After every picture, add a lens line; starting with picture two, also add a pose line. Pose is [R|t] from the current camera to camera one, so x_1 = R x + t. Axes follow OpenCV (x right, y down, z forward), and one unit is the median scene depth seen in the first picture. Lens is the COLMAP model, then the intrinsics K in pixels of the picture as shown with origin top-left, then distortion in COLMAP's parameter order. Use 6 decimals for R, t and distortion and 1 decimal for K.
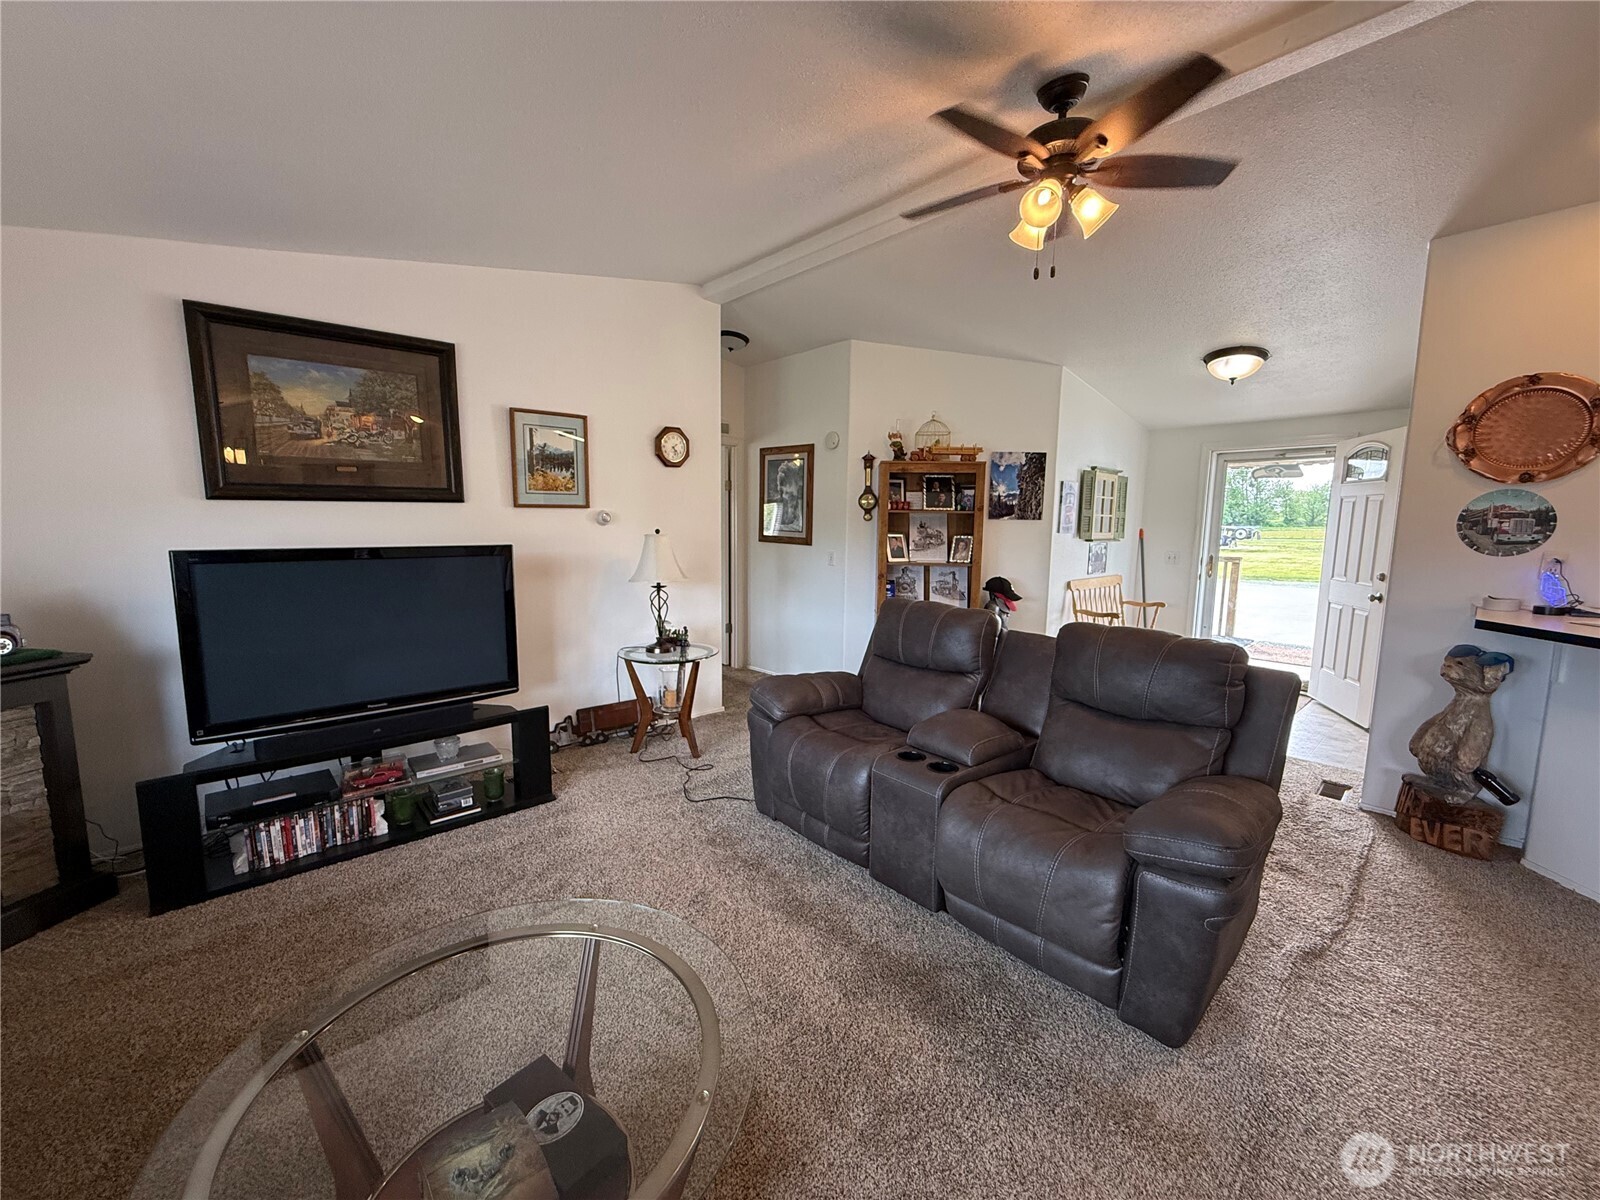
lens RADIAL K [[637.2, 0, 793.6], [0, 637.2, 599.4], [0, 0, 1]] dist [0.001101, -0.000102]
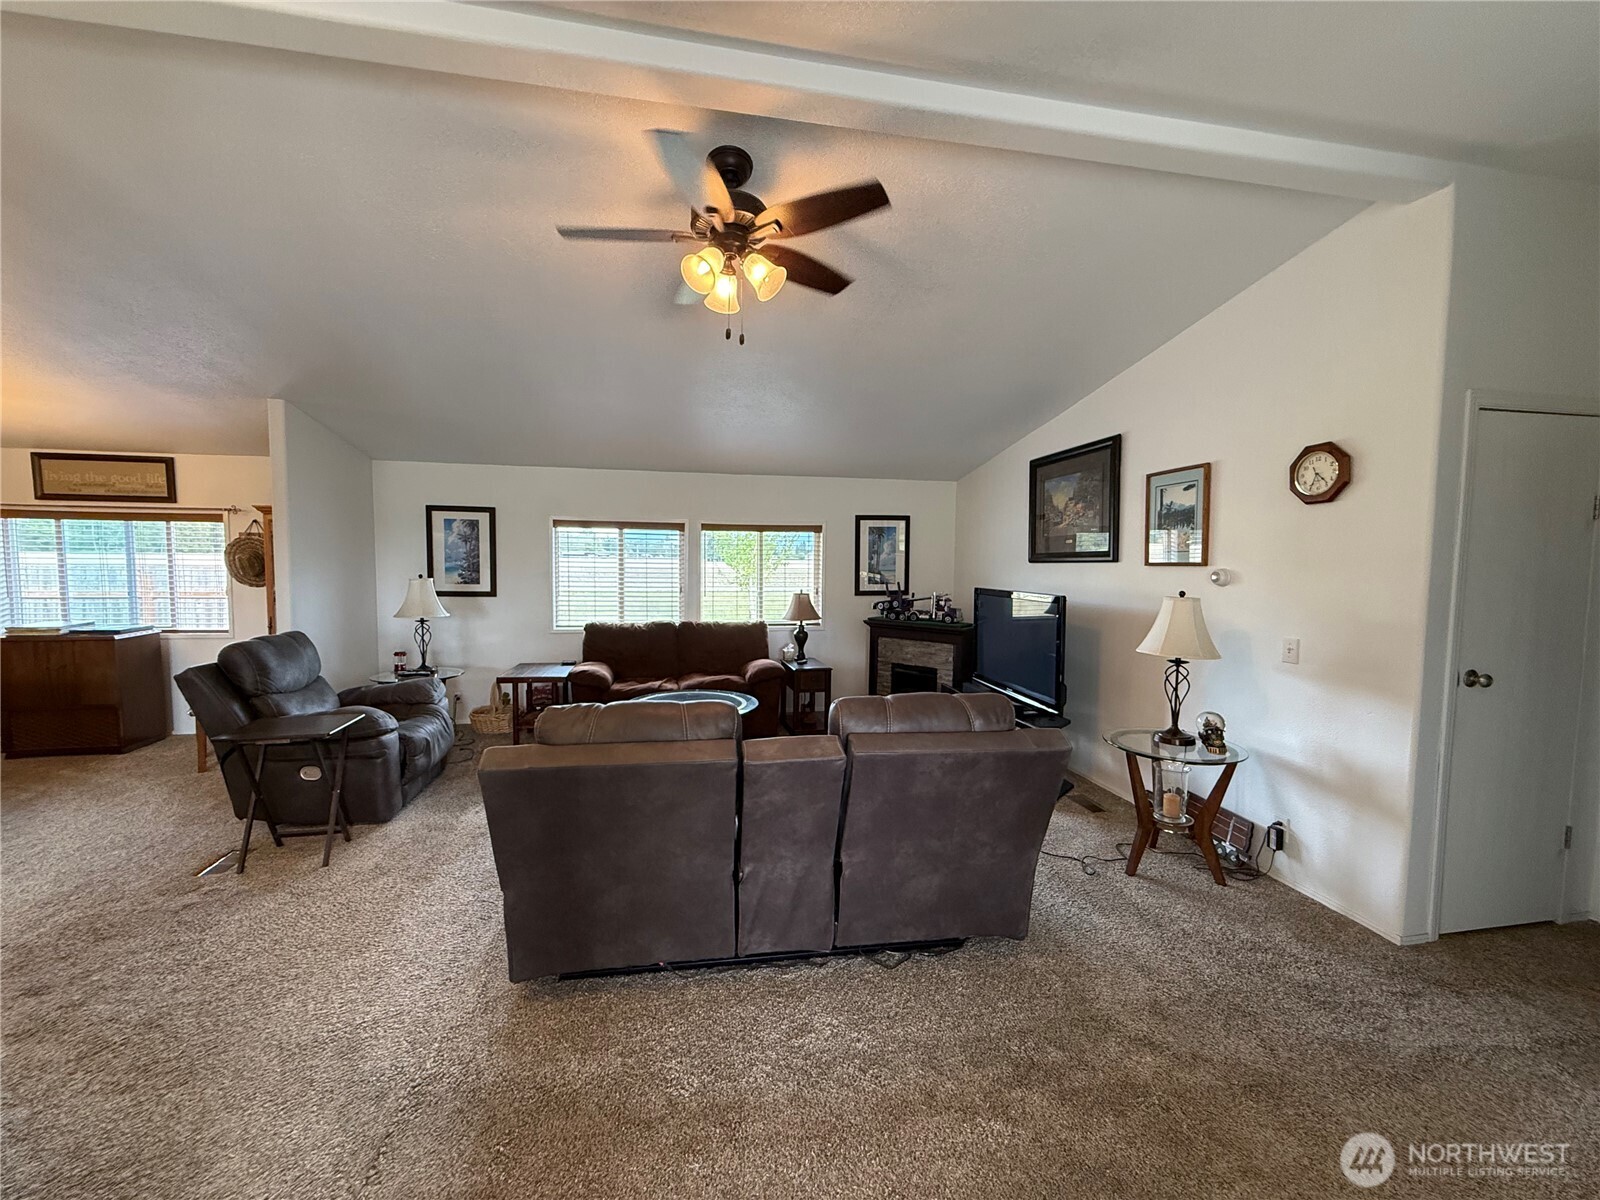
lens RADIAL K [[637.2, 0, 798.8], [0, 637.2, 603.3], [0, 0, 1]] dist [0.001101, -0.000102]
pose [[-0.519799, 0.042597, -0.853226, 0.722273], [-0.123184, 0.984581, 0.124201, -0.132729], [0.845361, 0.169664, -0.506537, 0.981610]]
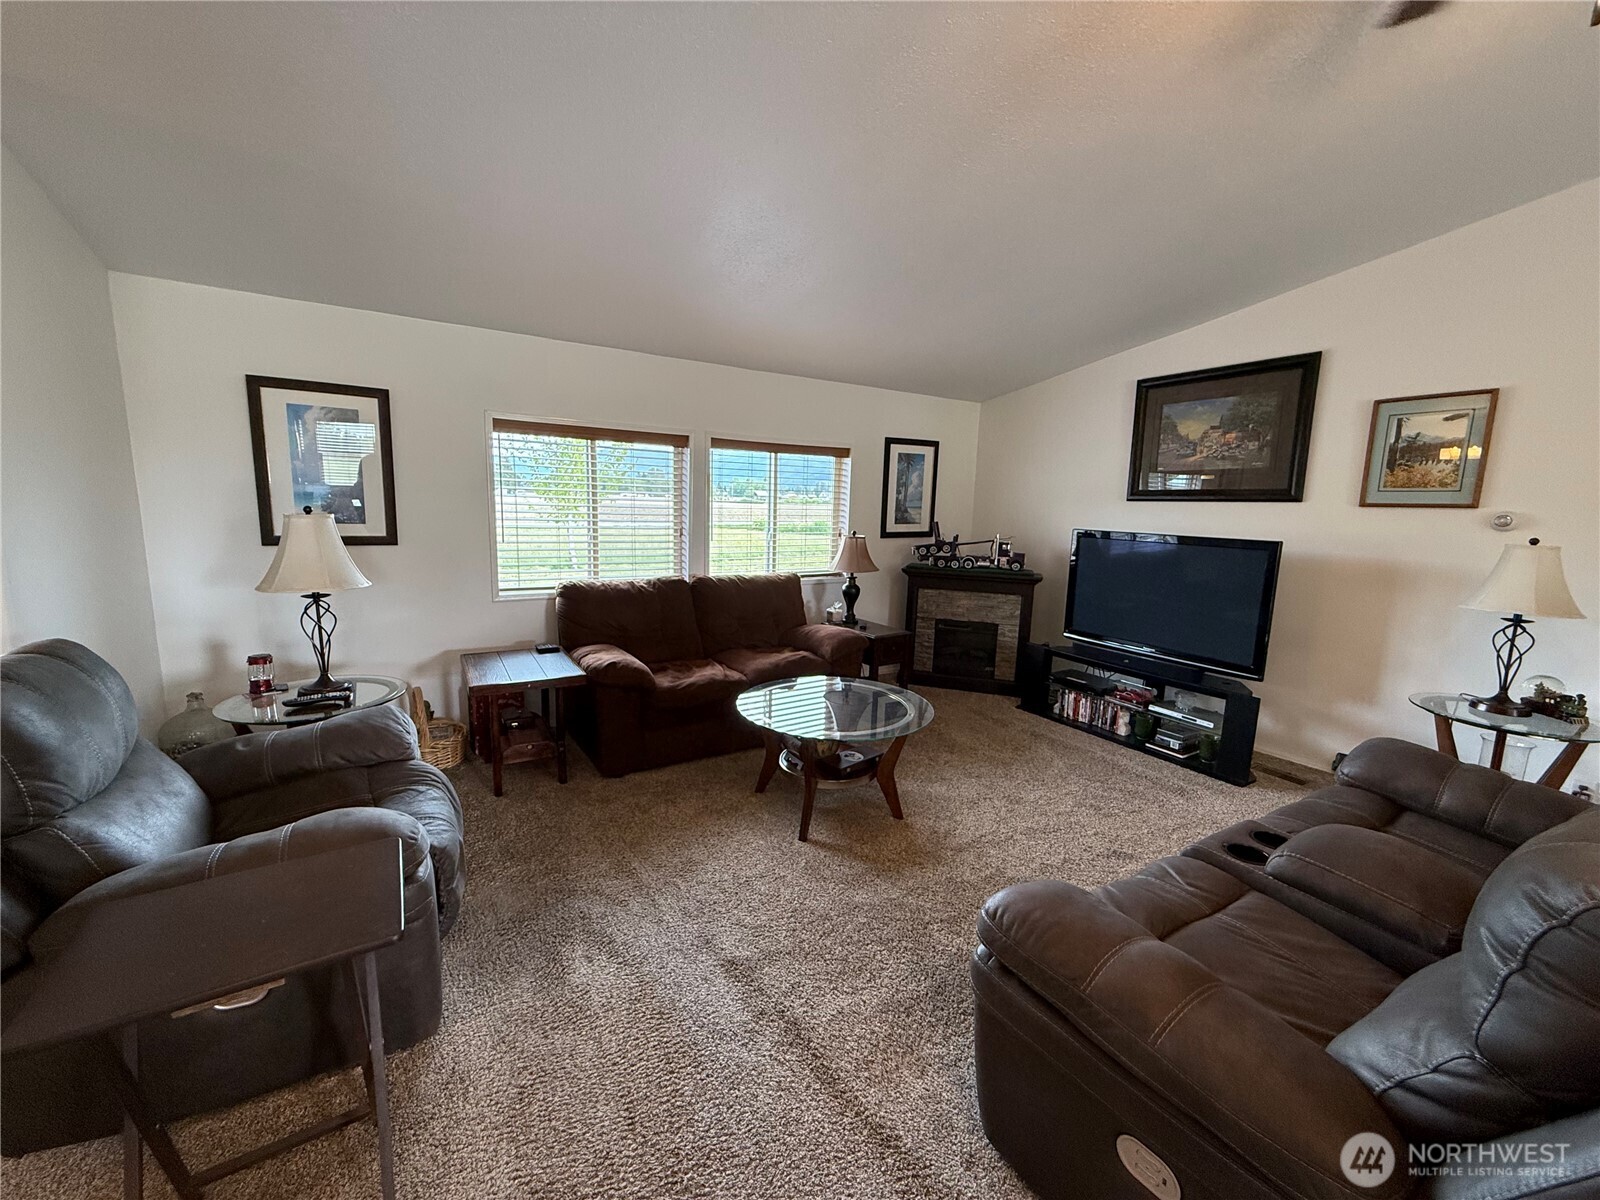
lens RADIAL K [[637.2, 0, 797.2], [0, 637.2, 601.2], [0, 0, 1]] dist [0.001101, -0.000102]
pose [[-0.173429, 0.140703, -0.974744, 0.598949], [-0.153548, 0.973775, 0.167883, -0.036138], [0.972803, 0.178786, -0.147276, 0.328118]]
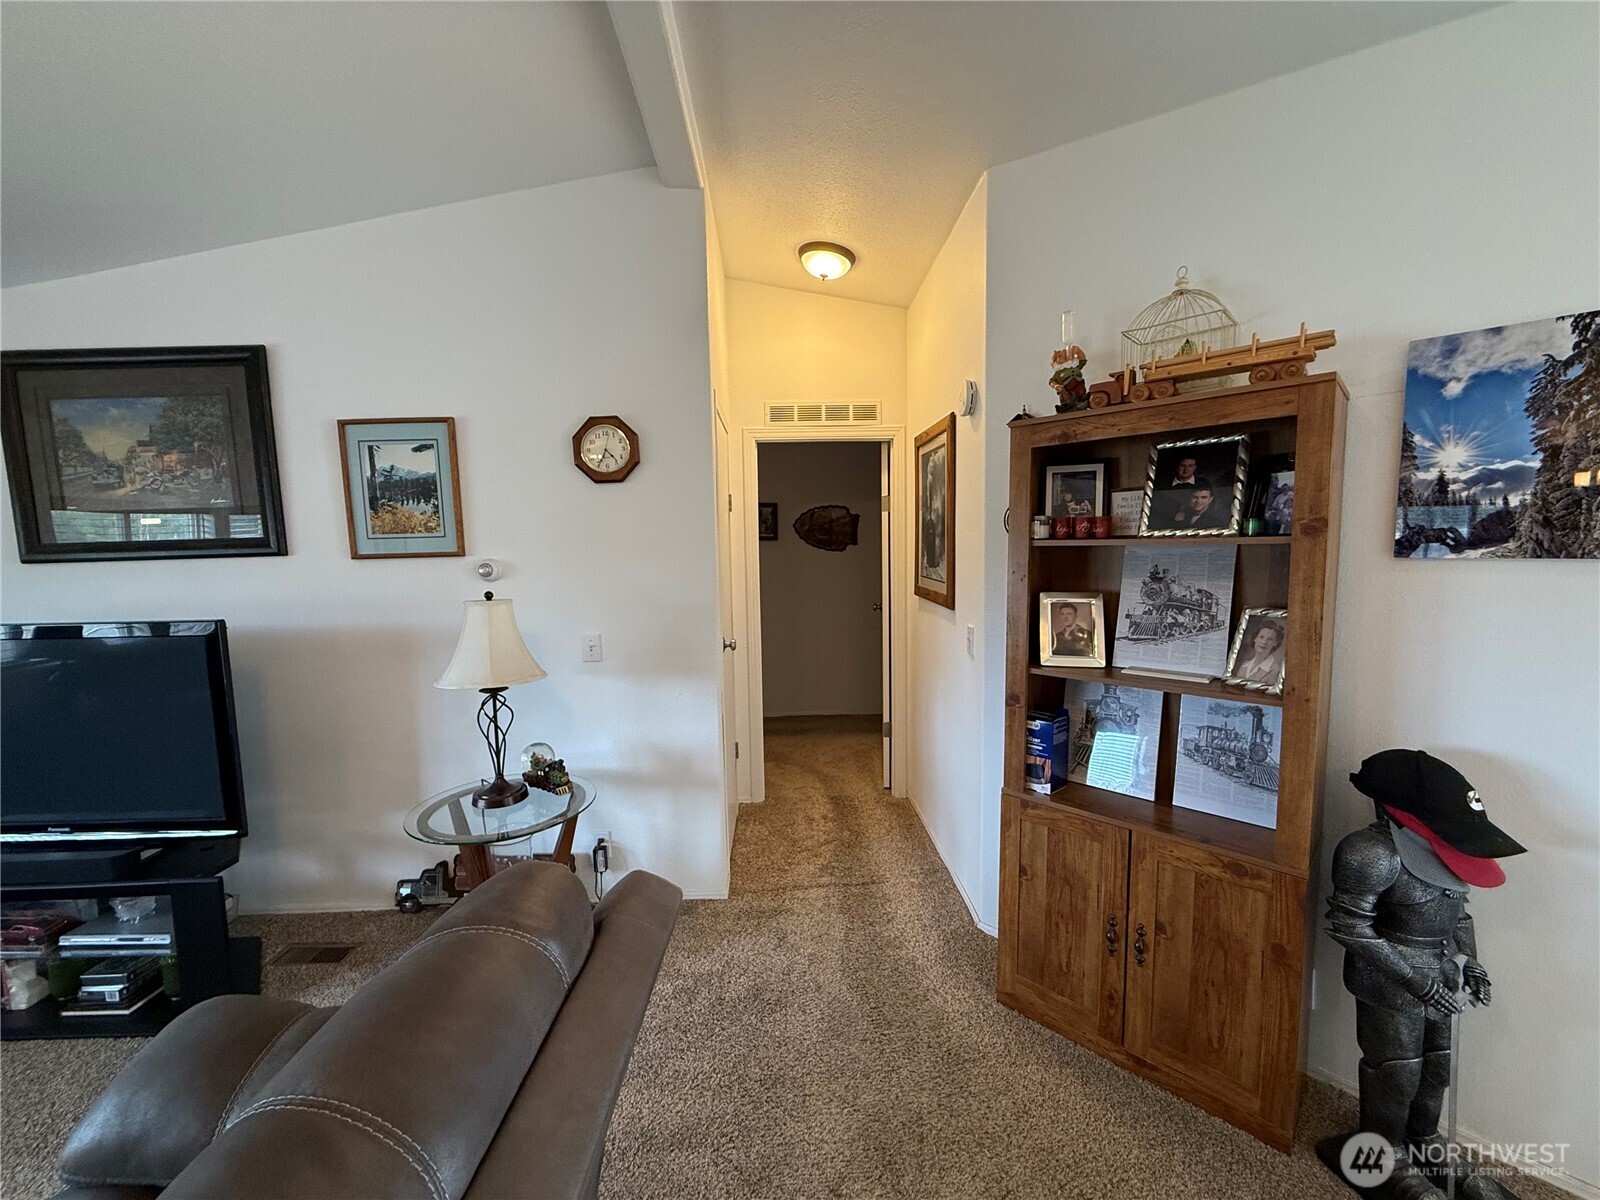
lens RADIAL K [[637.2, 0, 794.1], [0, 637.2, 600.2], [0, 0, 1]] dist [0.001101, -0.000102]
pose [[0.753679, 0.031981, -0.656464, 0.371786], [-0.056043, 0.998305, -0.015708, -0.106984], [0.654848, 0.048629, 0.754194, 0.729973]]
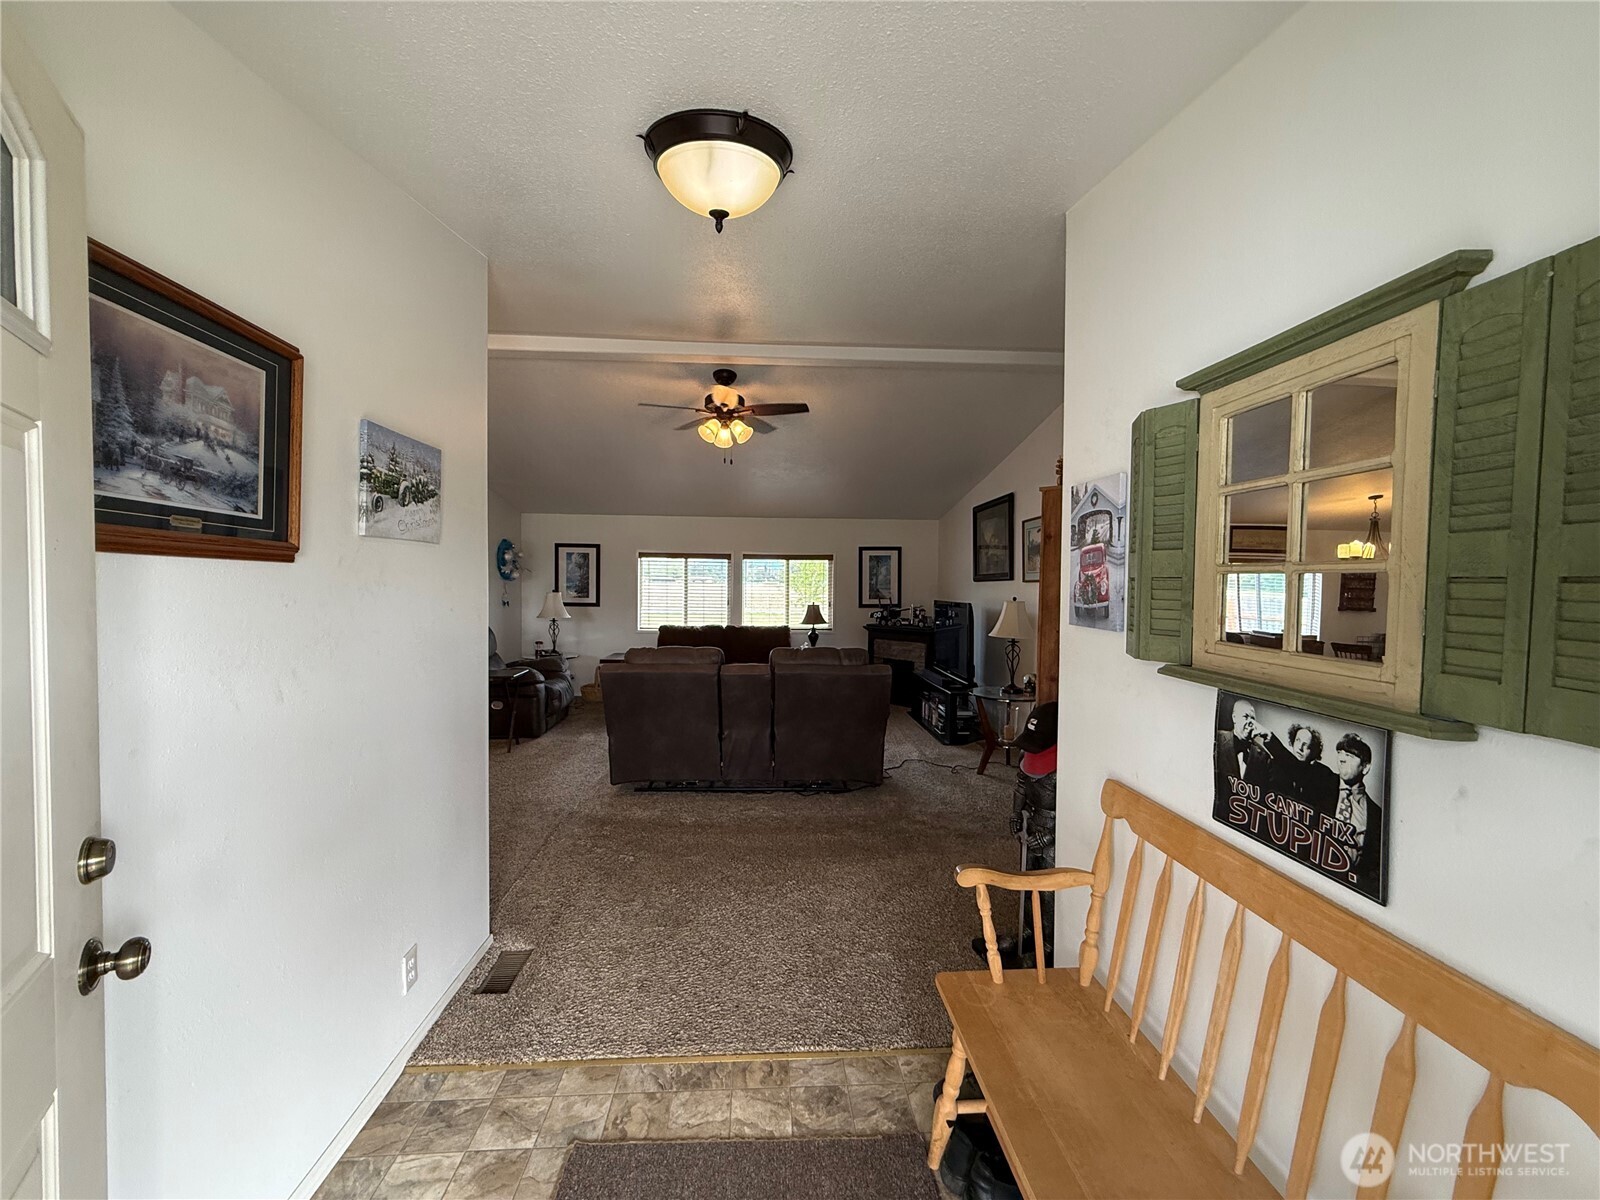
lens RADIAL K [[637.2, 0, 801.0], [0, 637.2, 606.0], [0, 0, 1]] dist [0.001101, -0.000102]
pose [[-0.622065, 0.010961, -0.782889, 1.053518], [-0.114065, 0.987966, 0.104465, -0.174854], [0.774613, 0.154285, -0.613328, 1.434218]]
